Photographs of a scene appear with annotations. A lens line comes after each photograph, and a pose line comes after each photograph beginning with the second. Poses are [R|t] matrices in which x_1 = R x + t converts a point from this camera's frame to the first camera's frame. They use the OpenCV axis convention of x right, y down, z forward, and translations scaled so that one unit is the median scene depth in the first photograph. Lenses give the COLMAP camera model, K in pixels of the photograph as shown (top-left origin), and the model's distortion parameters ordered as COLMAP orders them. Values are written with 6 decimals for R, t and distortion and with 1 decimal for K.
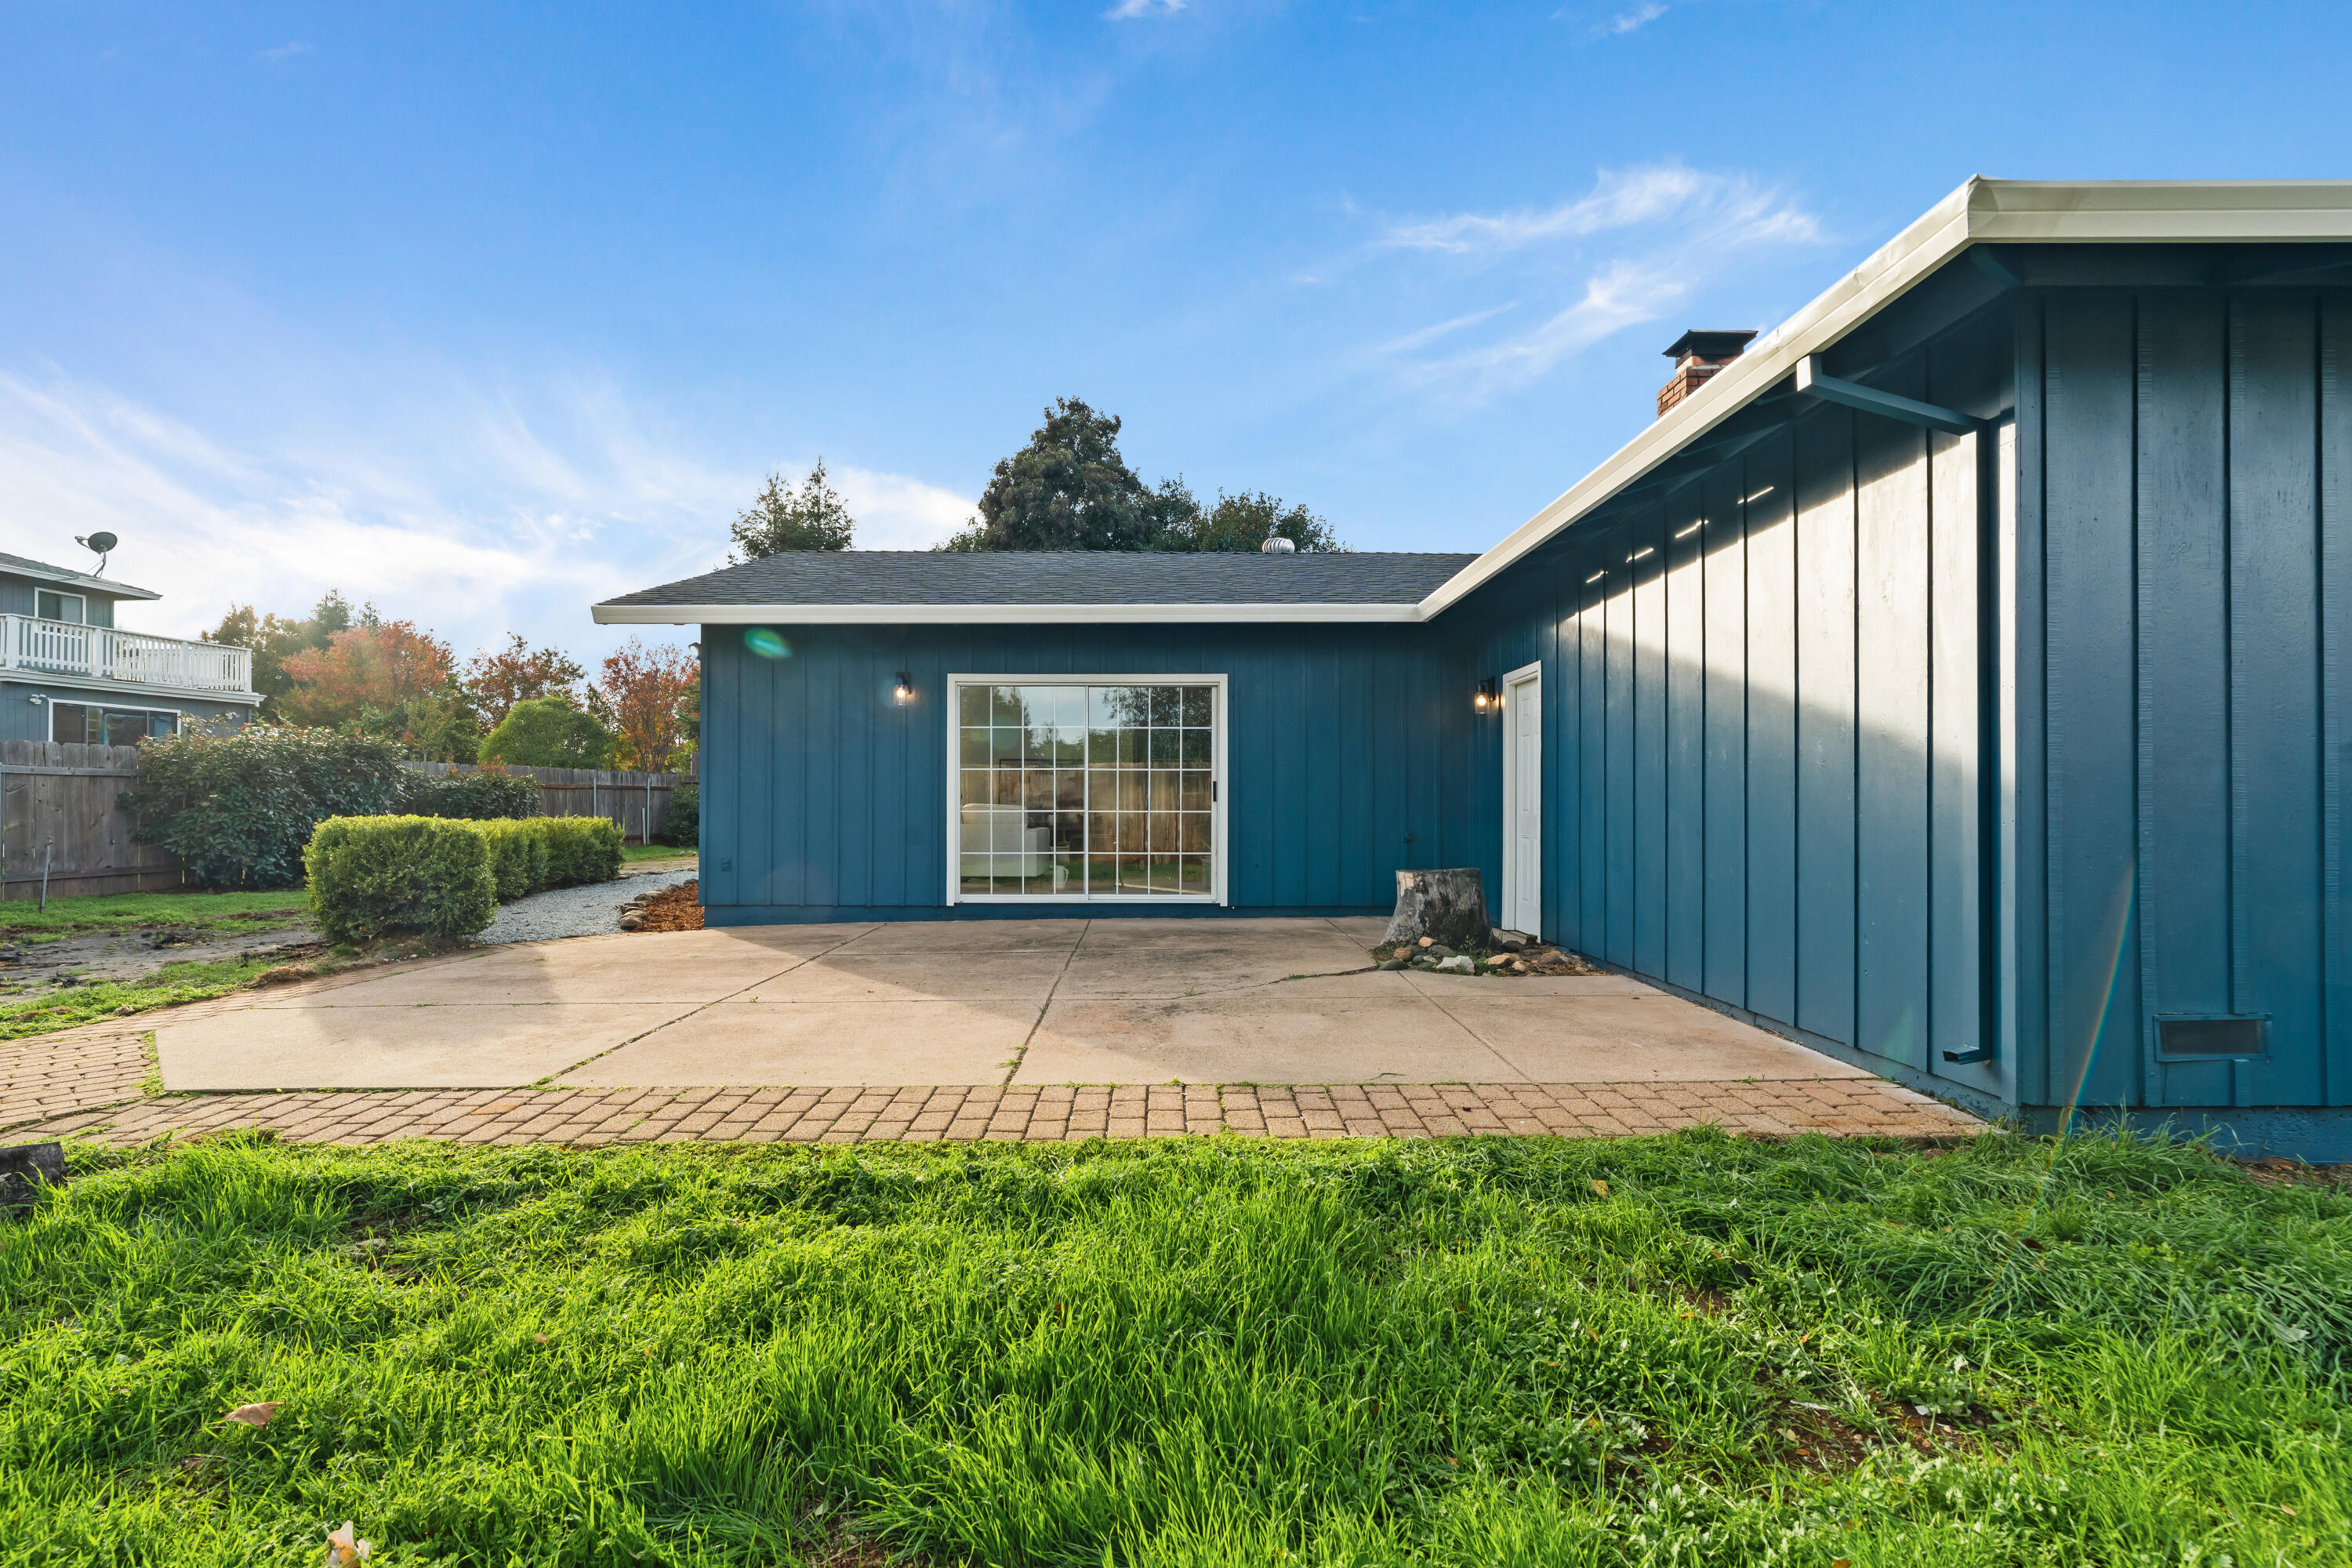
lens RADIAL K [[1044.3, 0, 1176.0], [0, 1044.3, 784.0], [0, 0, 1]] dist [-0.002126, 0.000122]
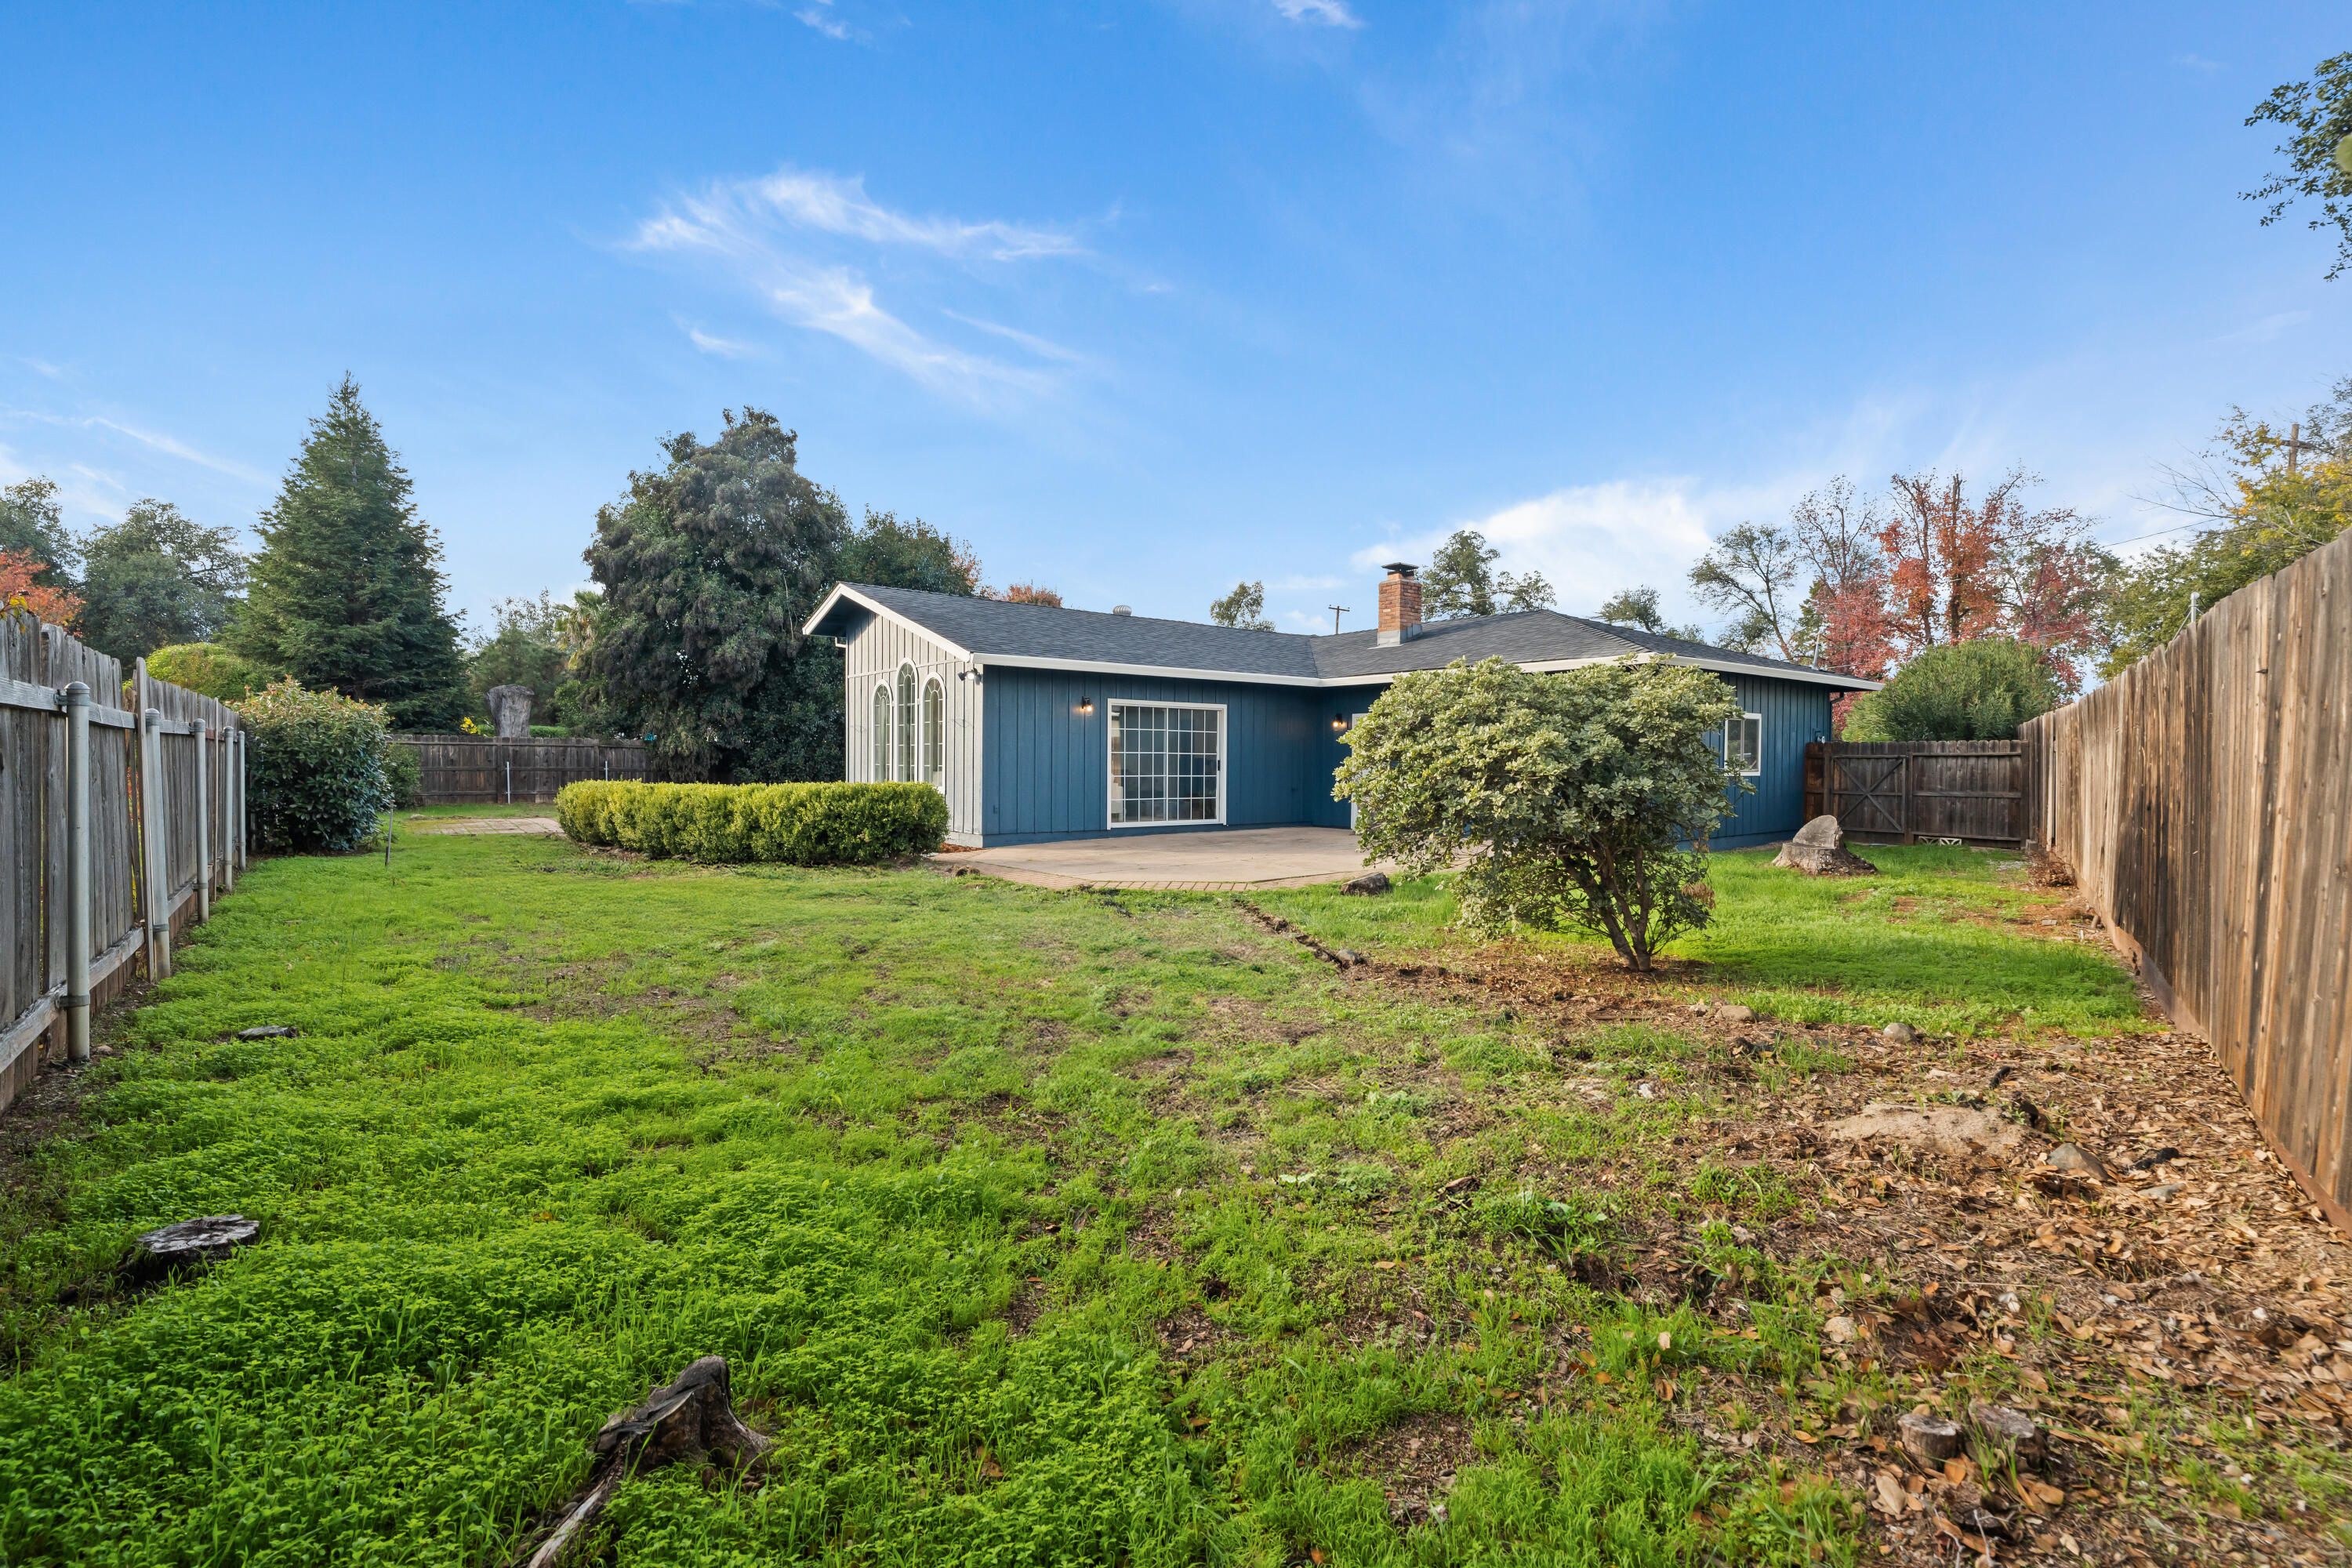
lens RADIAL K [[1039.5, 0, 1201.4], [0, 1039.5, 779.1], [0, 0, 1]] dist [-0.000375, 0.000040]
pose [[0.761305, -0.005895, 0.648367, -1.235409], [-0.009424, 0.999752, 0.020154, -0.006334], [-0.648325, -0.021453, 0.761061, -0.440544]]
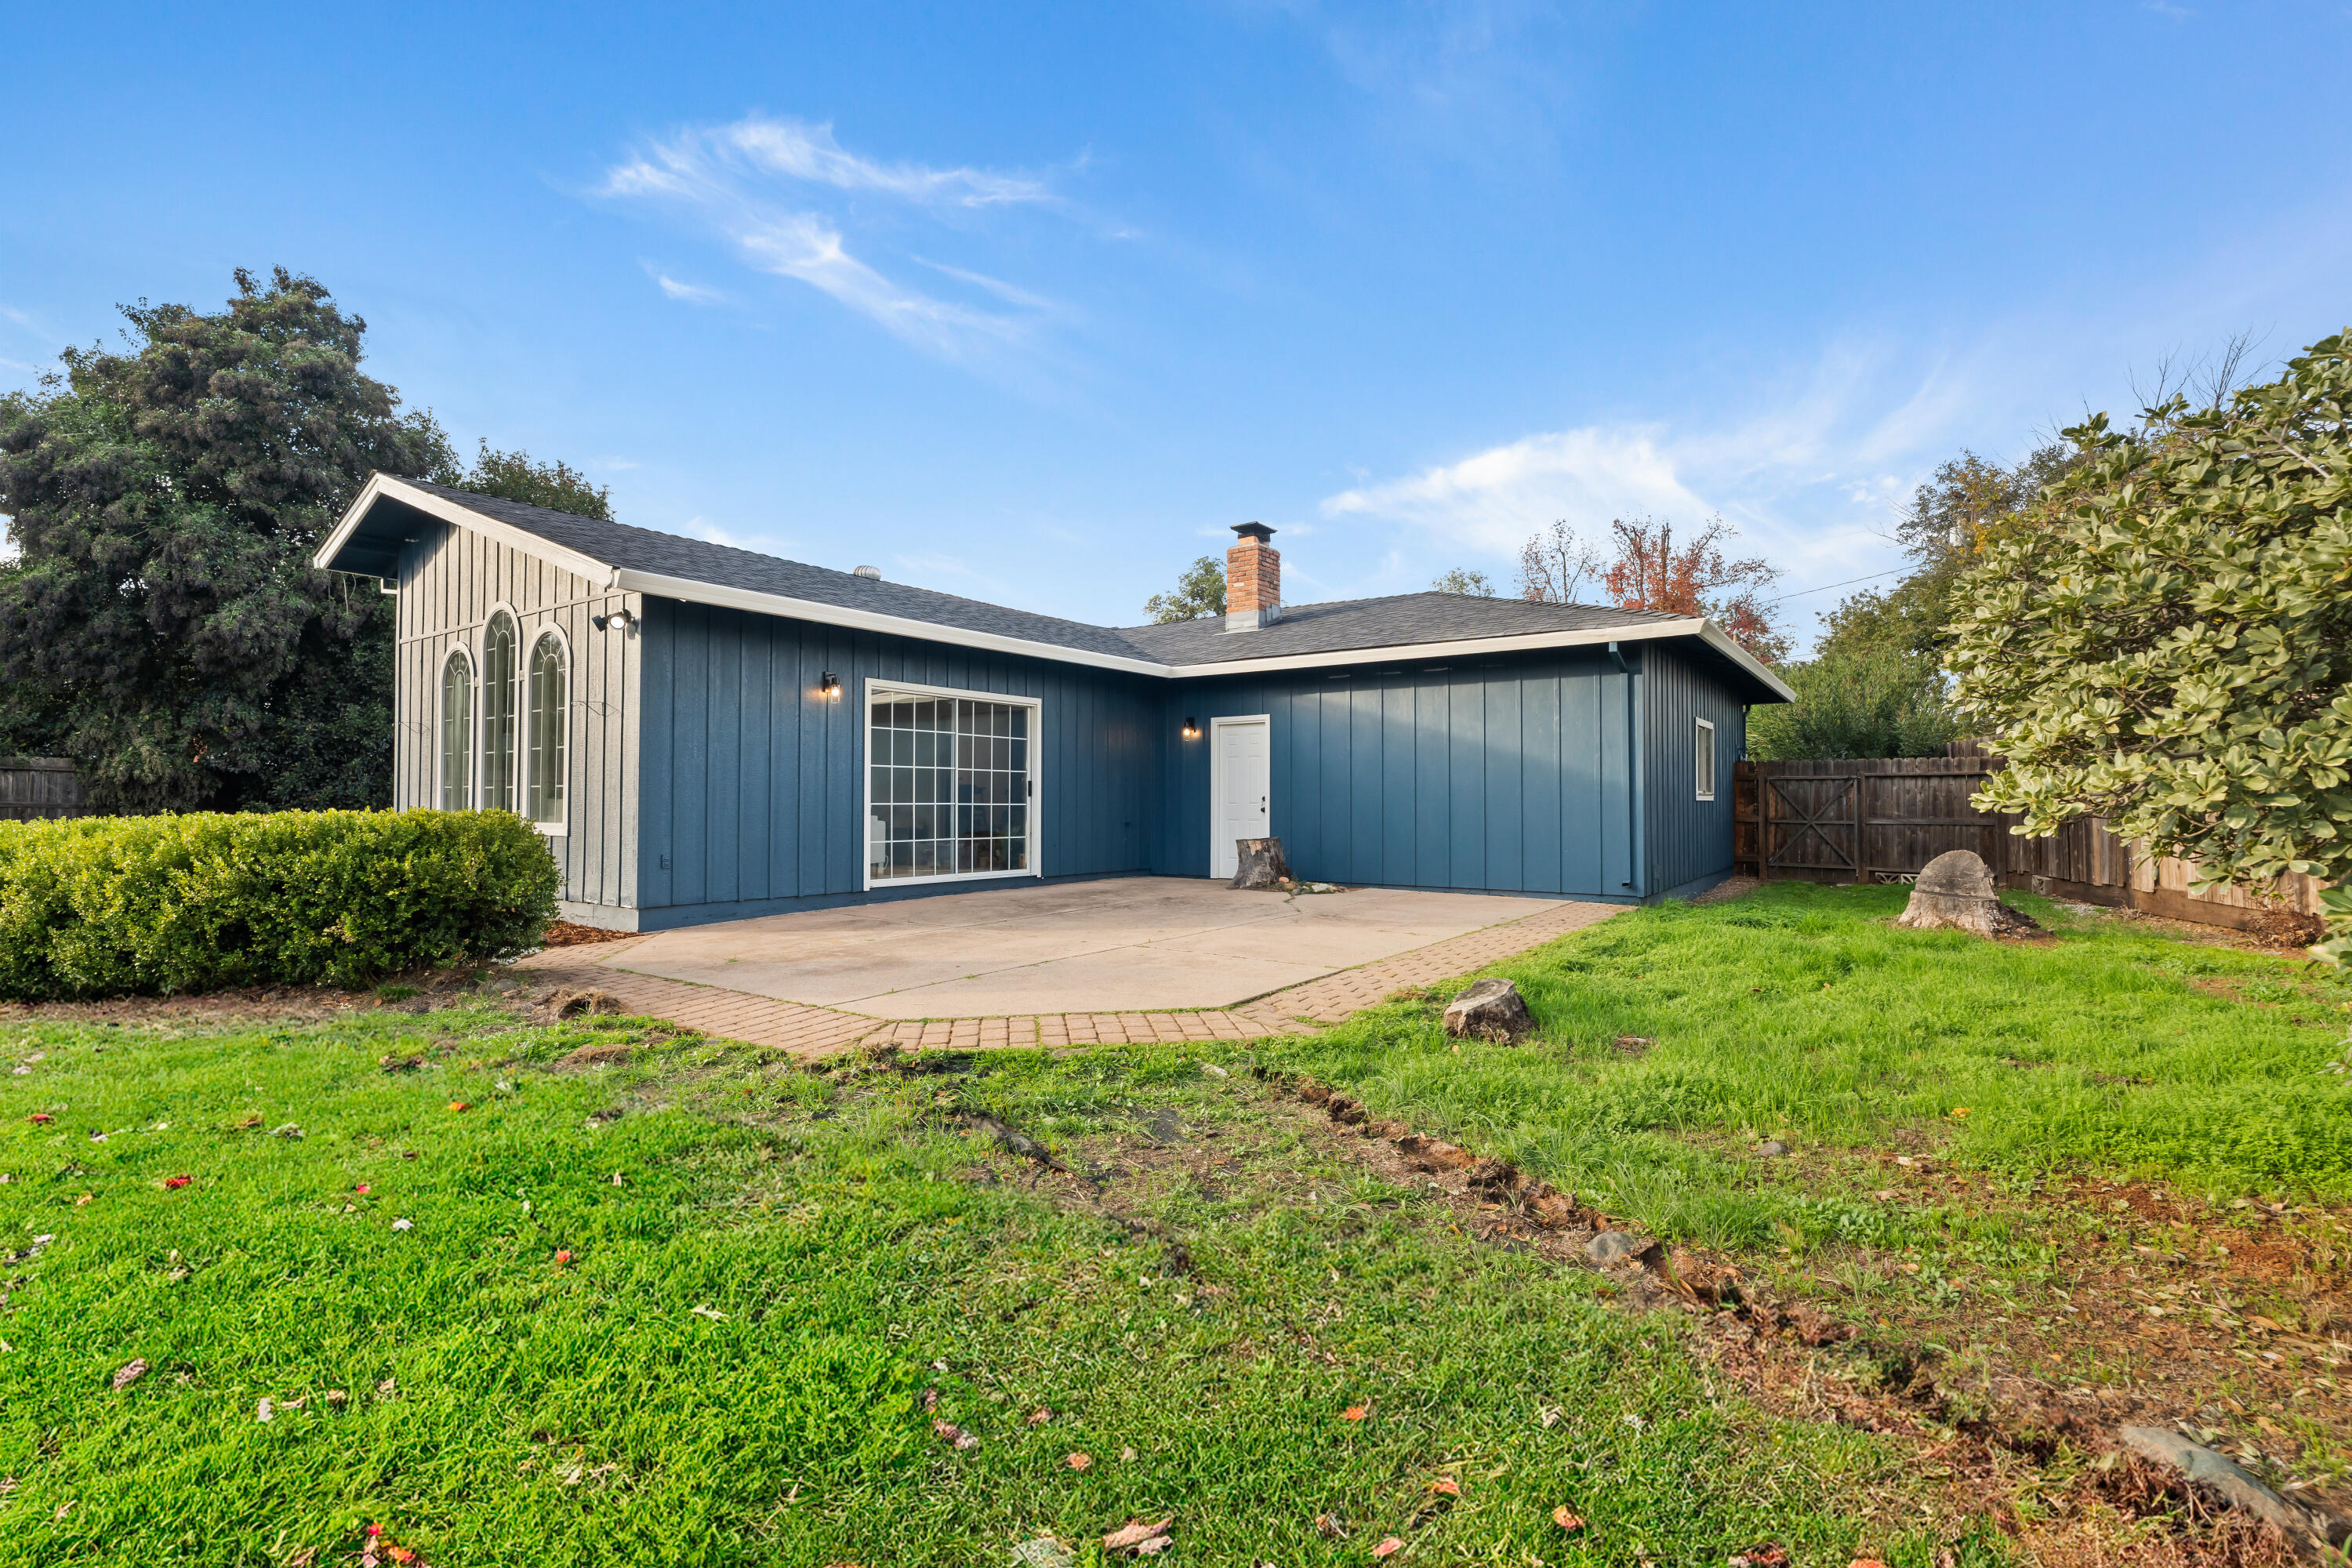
lens RADIAL K [[1029.5, 0, 1172.9], [0, 1029.5, 781.7], [0, 0, 1]] dist [-0.000678, 0.000133]
pose [[0.574379, 0.017865, 0.818394, -0.910321], [-0.006180, 0.999828, -0.017488, 0.019385], [-0.818566, 0.004988, 0.574391, 0.120867]]
